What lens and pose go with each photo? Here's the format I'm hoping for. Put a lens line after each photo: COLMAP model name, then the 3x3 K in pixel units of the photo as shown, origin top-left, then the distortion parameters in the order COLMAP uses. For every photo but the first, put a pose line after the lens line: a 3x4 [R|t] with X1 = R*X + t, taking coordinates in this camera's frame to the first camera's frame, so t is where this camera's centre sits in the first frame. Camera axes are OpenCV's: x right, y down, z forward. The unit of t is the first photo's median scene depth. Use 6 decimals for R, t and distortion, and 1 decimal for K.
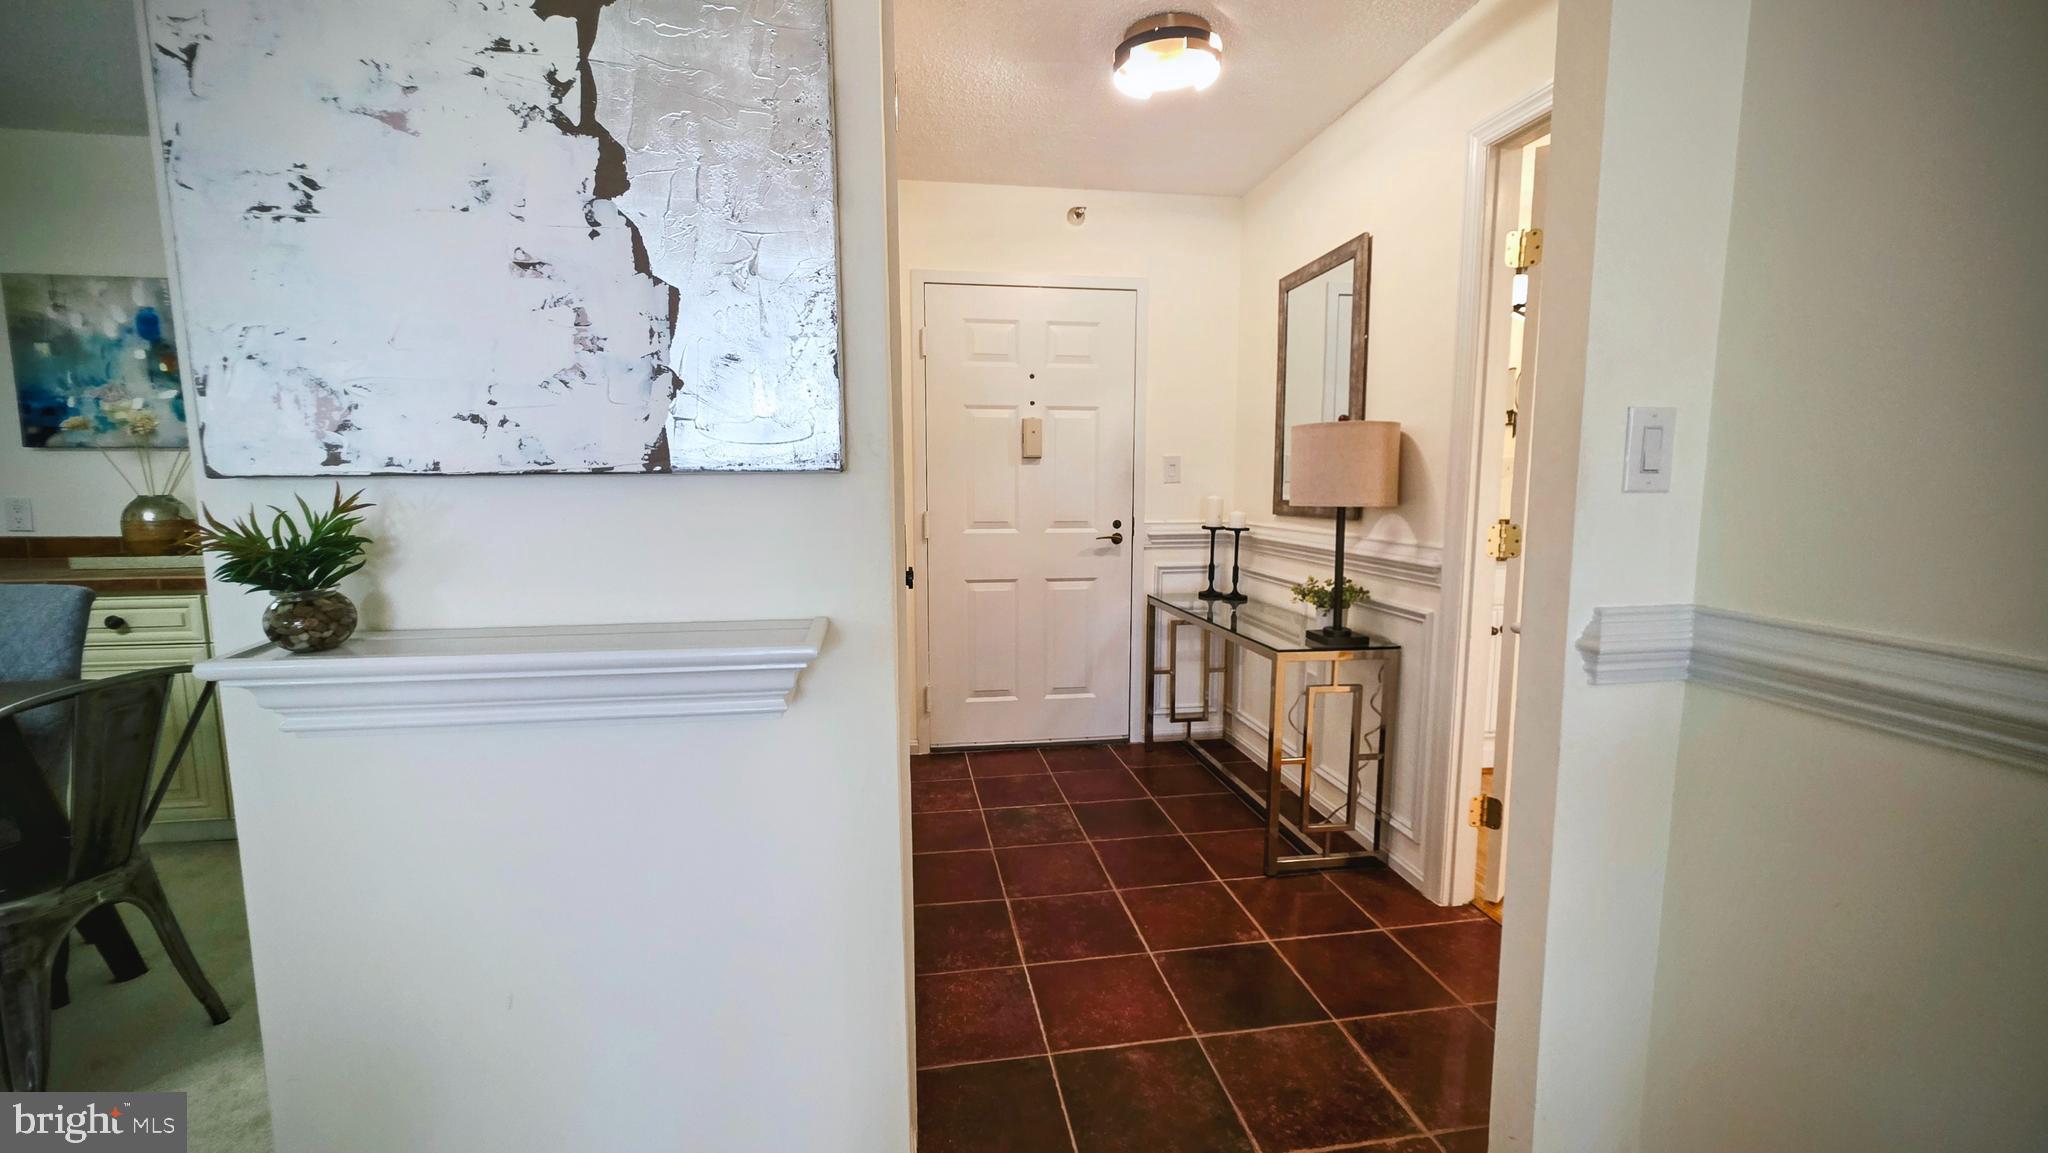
lens RADIAL K [[798.6, 0, 1027.3], [0, 798.6, 576.8], [0, 0, 1]] dist [-0.001094, 0.000004]
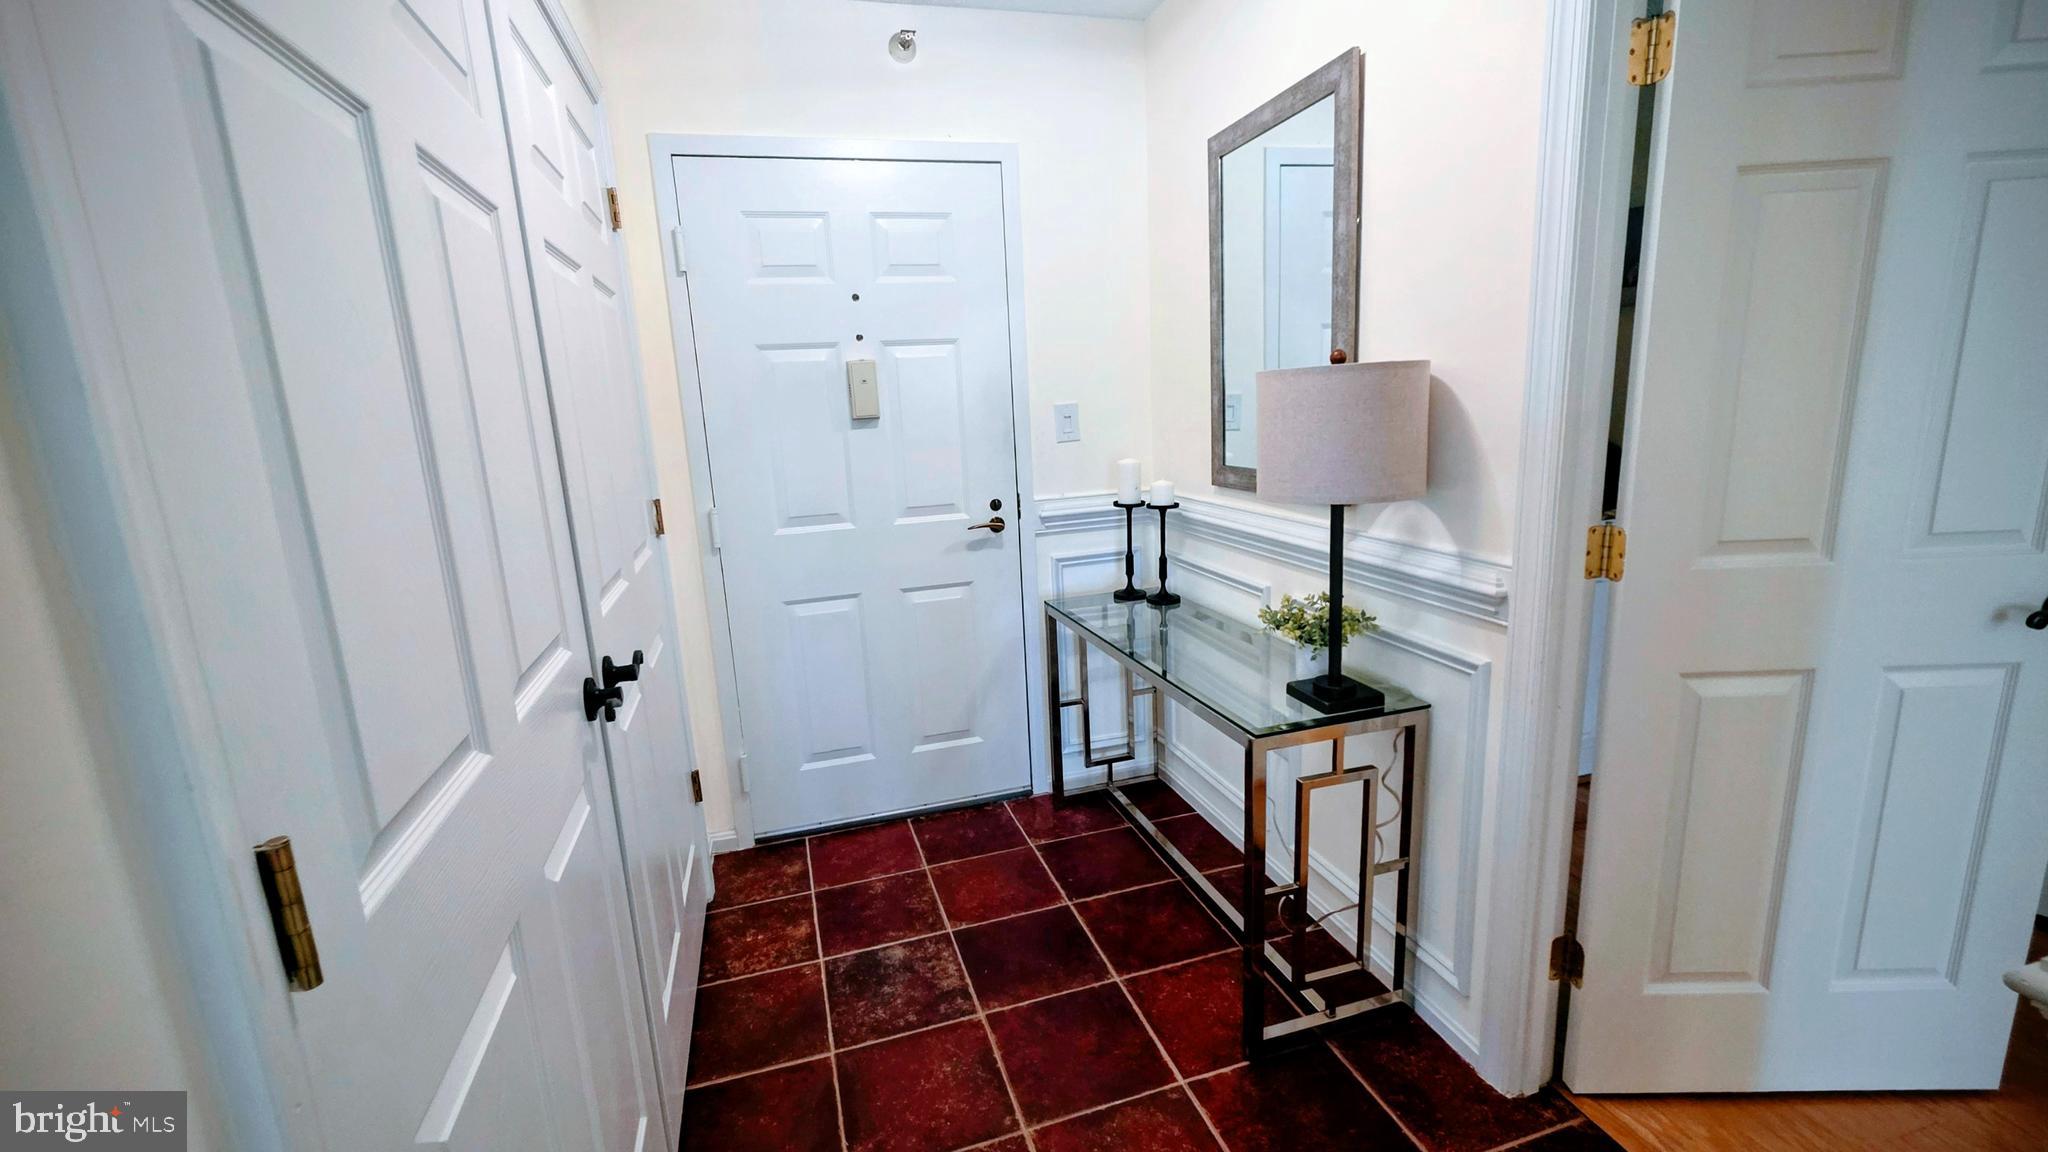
lens RADIAL K [[845.2, 0, 1017.9], [0, 845.2, 572.5], [0, 0, 1]] dist [0.002892, 0.000033]
pose [[0.990538, -0.074144, 0.115490, 0.044880], [0.064099, 0.994021, 0.088389, -0.079736], [-0.121353, -0.080150, 0.989368, 0.276884]]
